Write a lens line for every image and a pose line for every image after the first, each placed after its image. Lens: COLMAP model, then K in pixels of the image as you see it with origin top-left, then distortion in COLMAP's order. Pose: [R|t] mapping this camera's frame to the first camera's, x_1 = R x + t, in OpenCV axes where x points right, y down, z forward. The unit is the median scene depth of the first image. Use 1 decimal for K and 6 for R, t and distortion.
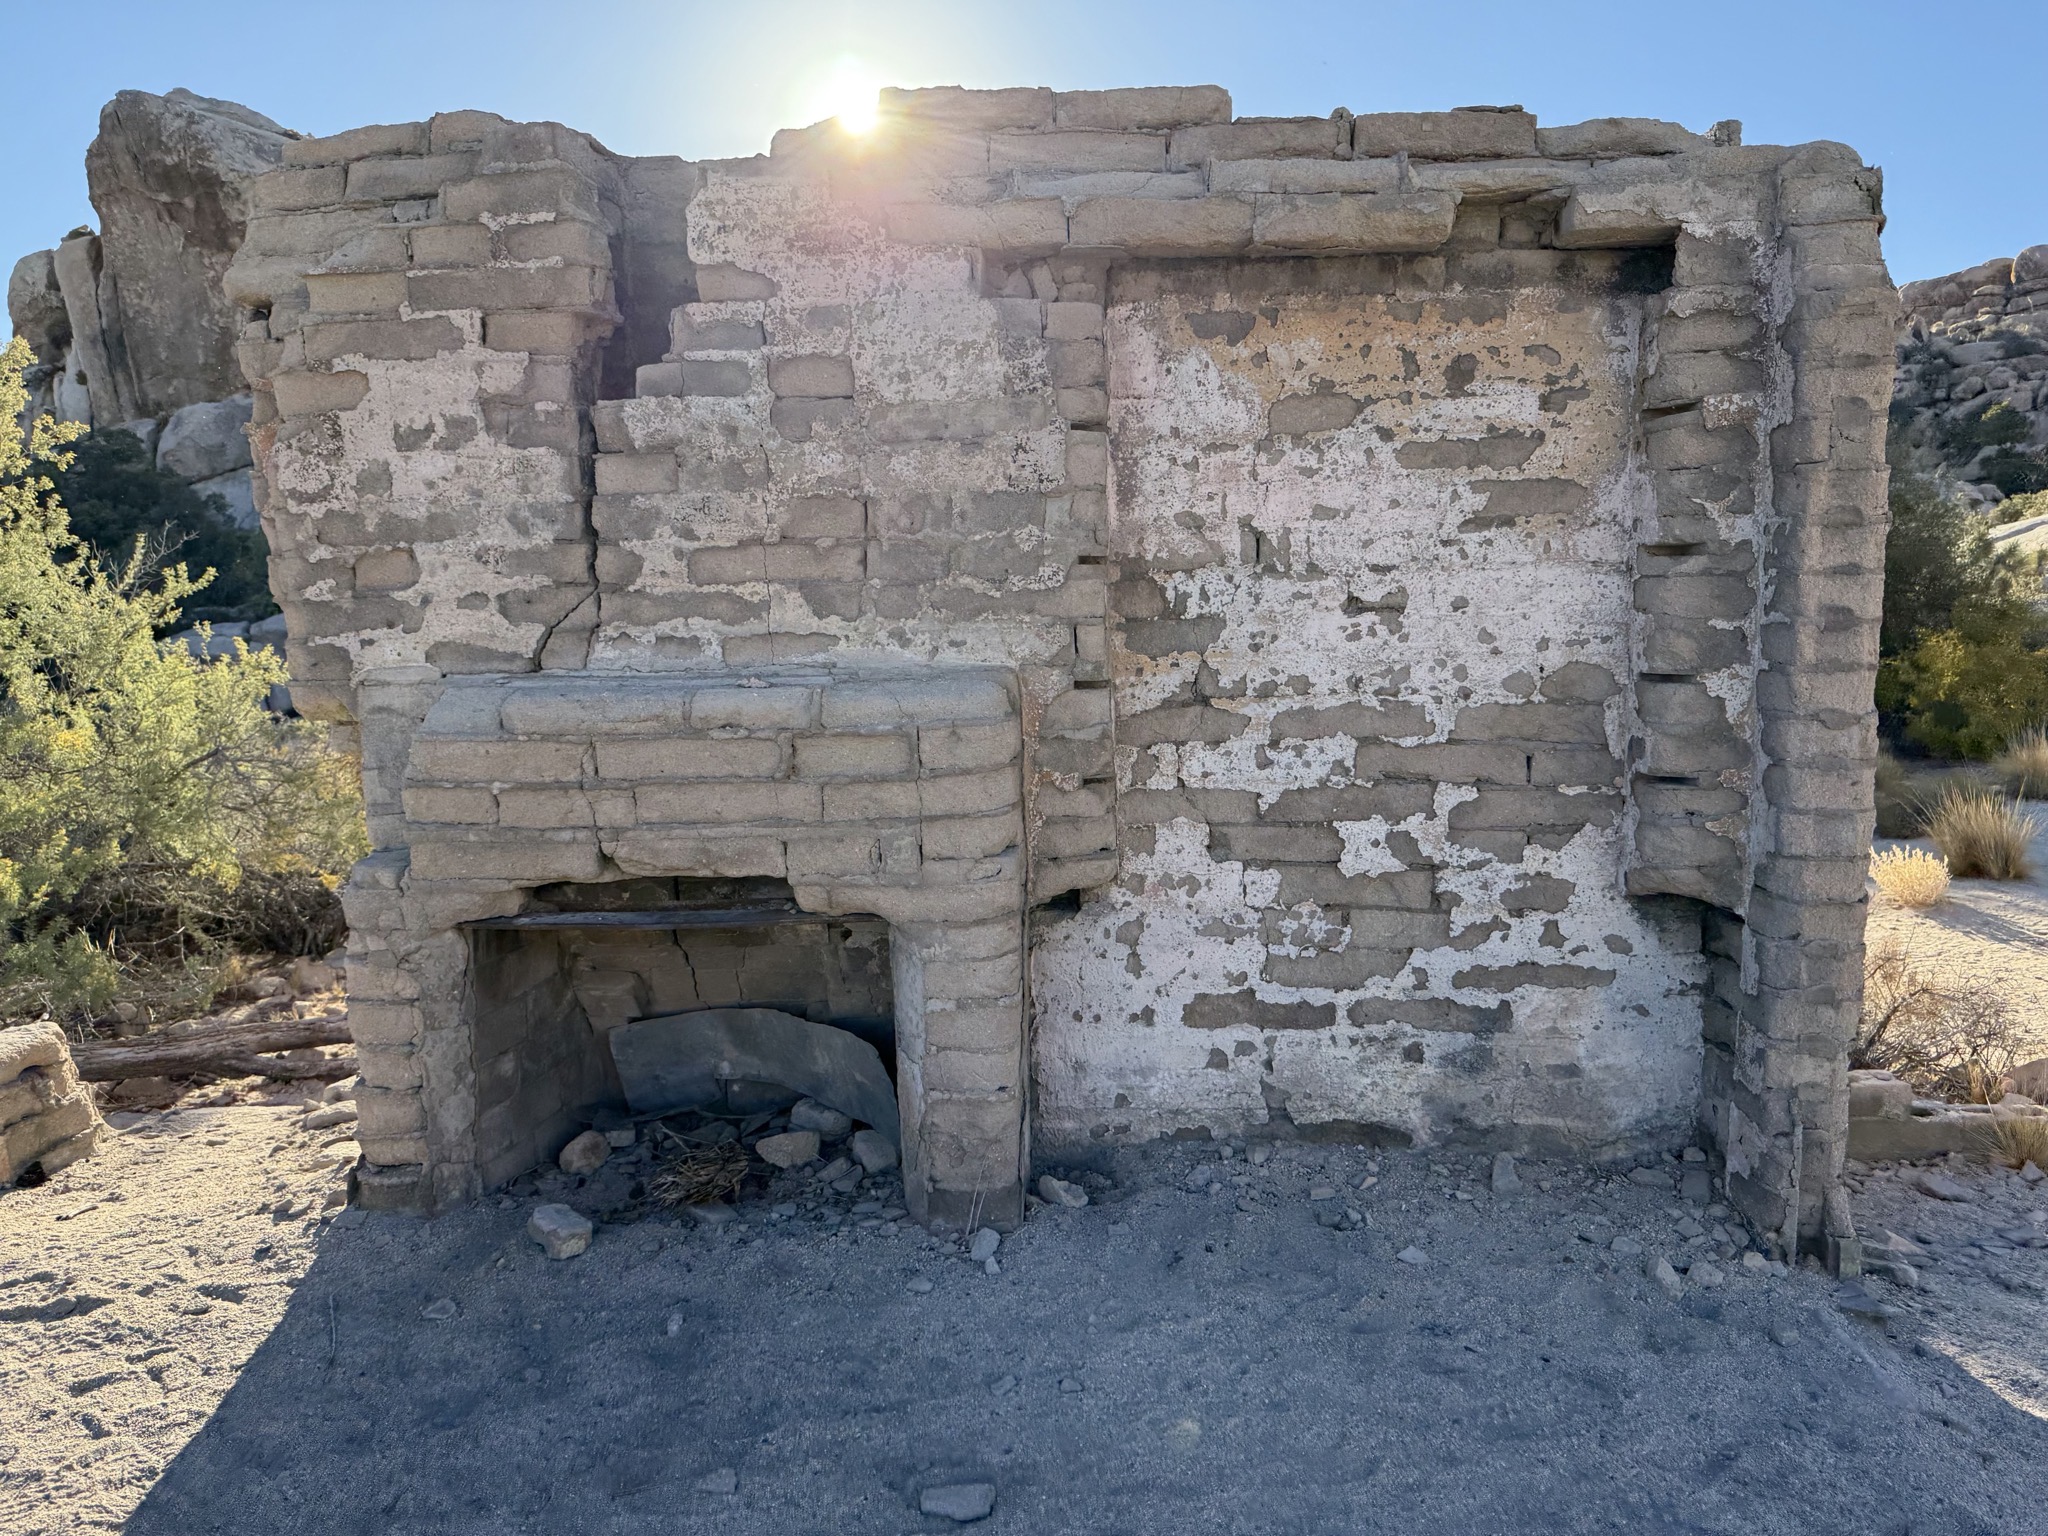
lens RADIAL K [[1505.2, 0, 1033.8], [0, 1505.2, 772.9], [0, 0, 1]] dist [0.200614, -0.469275]
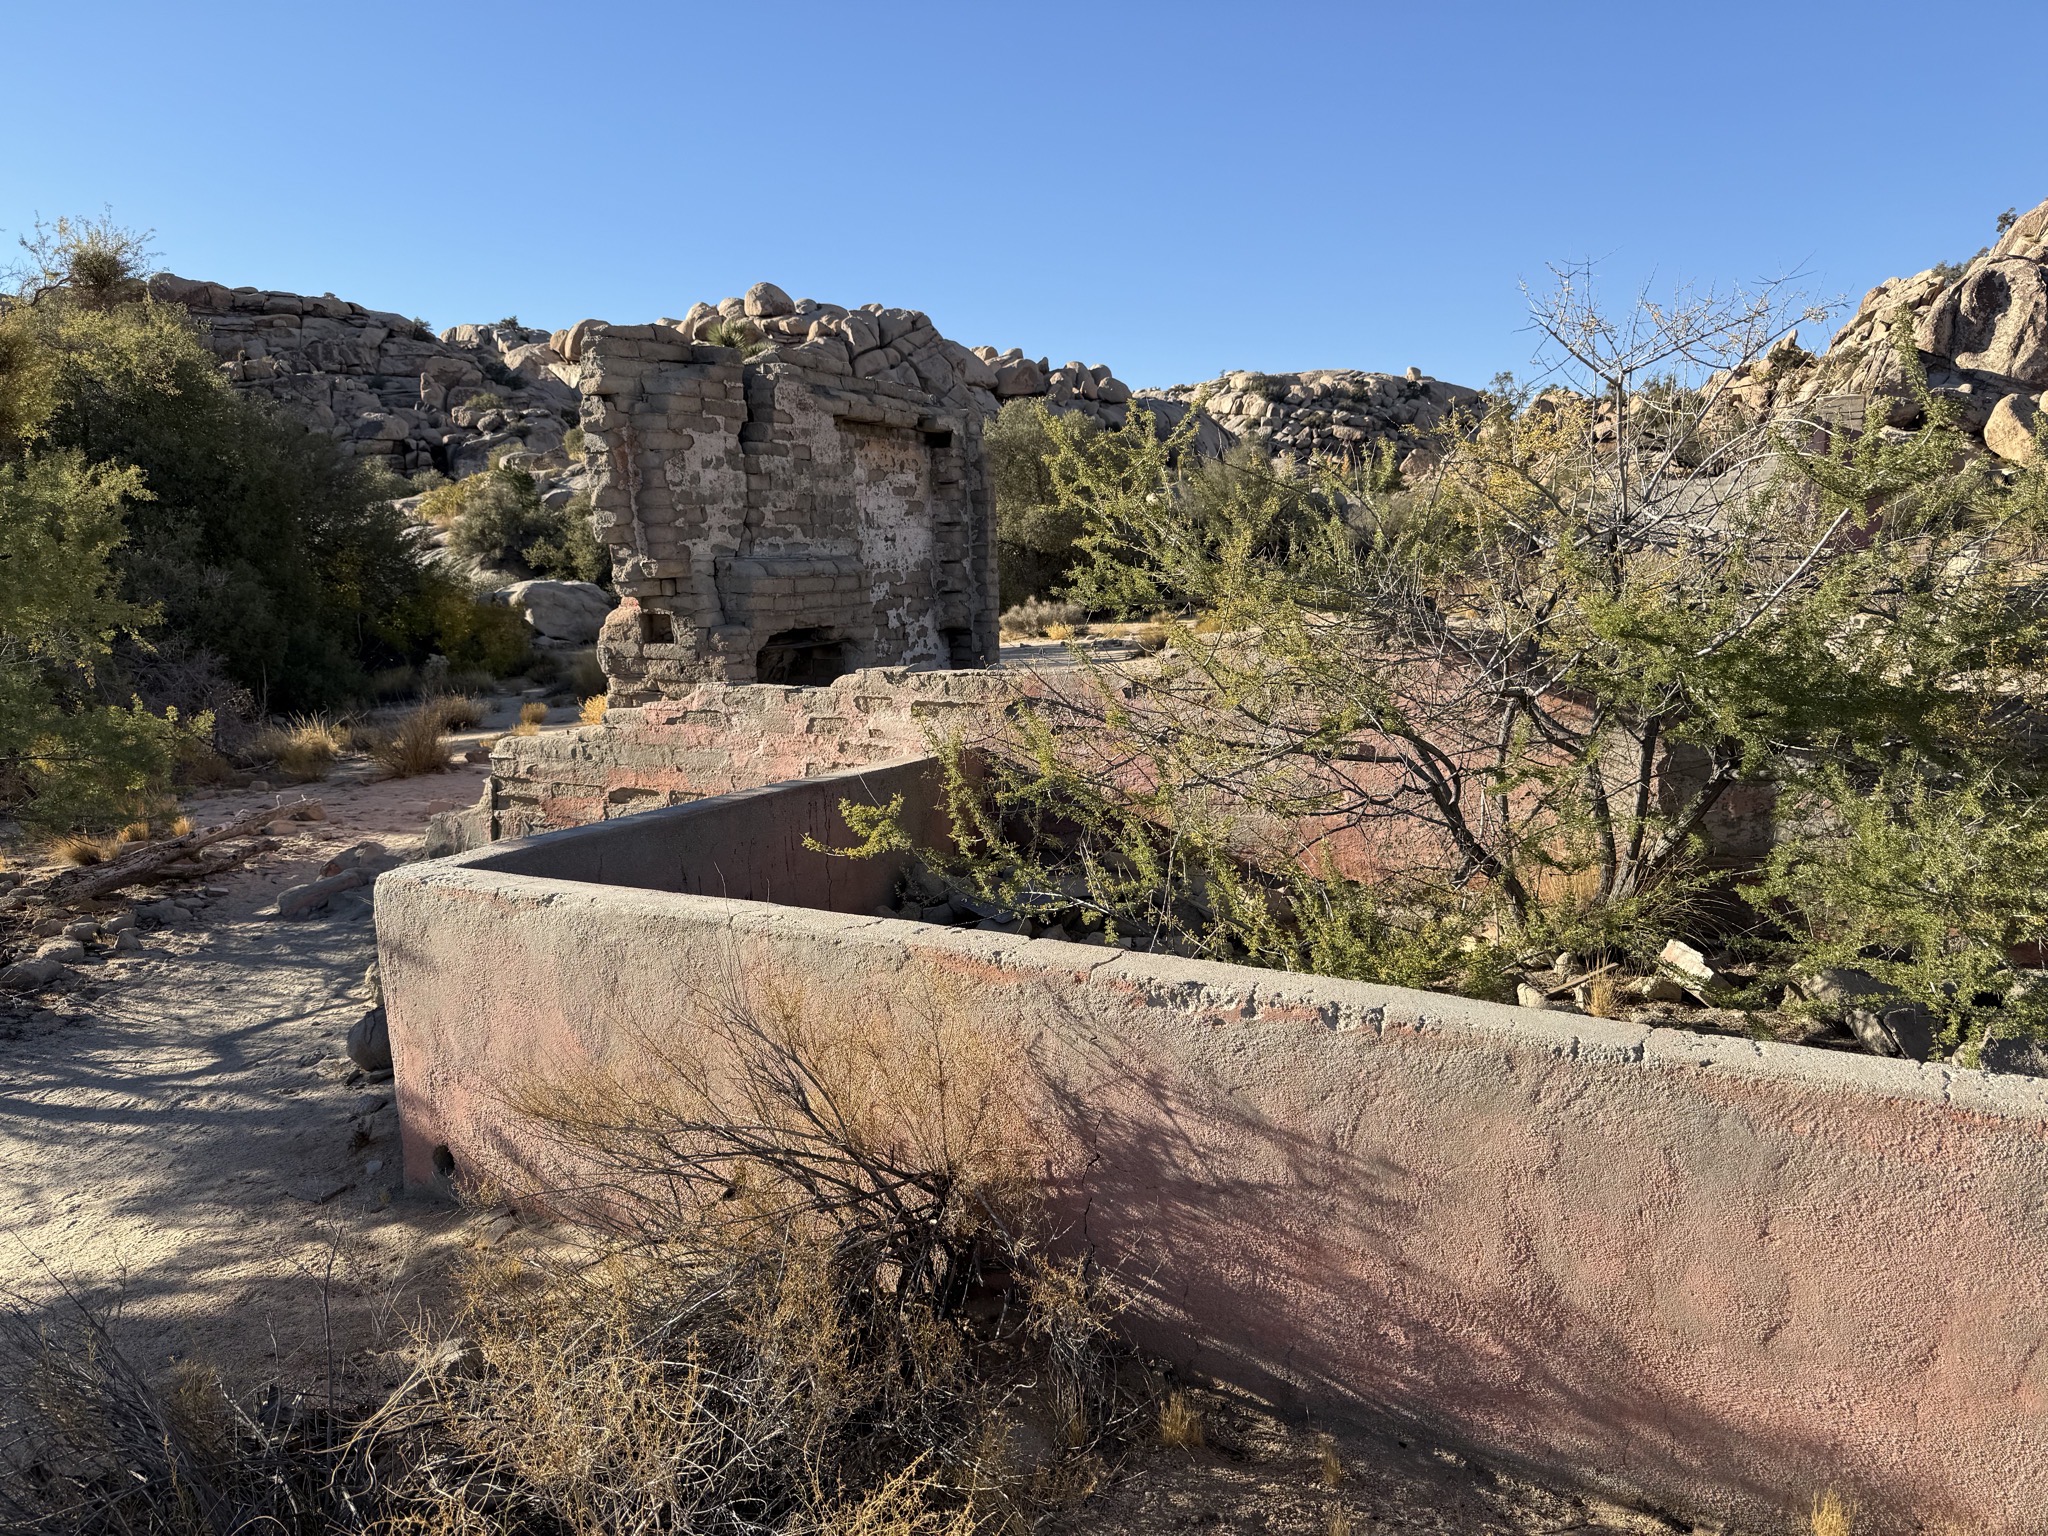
lens RADIAL K [[1505.2, 0, 1033.8], [0, 1505.2, 772.9], [0, 0, 1]] dist [0.200614, -0.469275]
pose [[0.400746, -0.118706, 0.908467, -2.556673], [0.123854, 0.989488, 0.074657, 0.170134], [-0.907779, 0.082599, 0.411235, -0.499793]]
